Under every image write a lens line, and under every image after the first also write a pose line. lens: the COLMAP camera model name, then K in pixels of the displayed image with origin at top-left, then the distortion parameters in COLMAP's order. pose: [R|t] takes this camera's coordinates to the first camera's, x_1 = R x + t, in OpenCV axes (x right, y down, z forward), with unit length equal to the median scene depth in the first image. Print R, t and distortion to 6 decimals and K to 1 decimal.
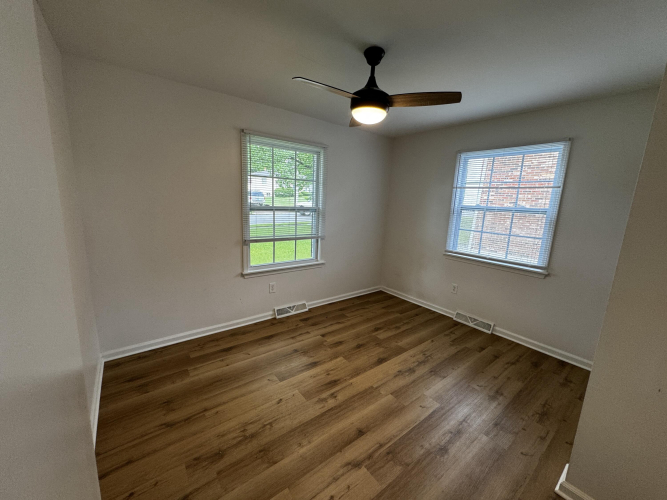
lens RADIAL K [[266.9, 0, 333.5], [0, 266.9, 250.0], [0, 0, 1]] dist [-0.002980, 0.000068]
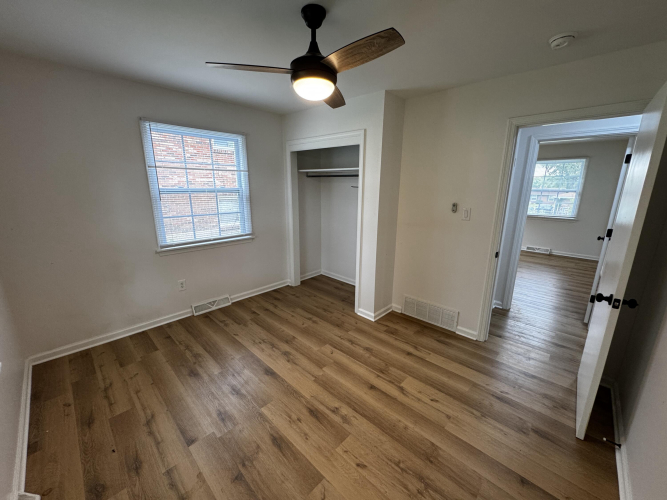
lens RADIAL K [[266.9, 0, 333.5], [0, 266.9, 250.0], [0, 0, 1]] dist [-0.002980, 0.000068]
pose [[-0.150107, -0.270296, 0.951004, -0.532977], [0.169868, 0.940547, 0.294136, -0.172560], [-0.973968, 0.205697, -0.095268, 0.735385]]
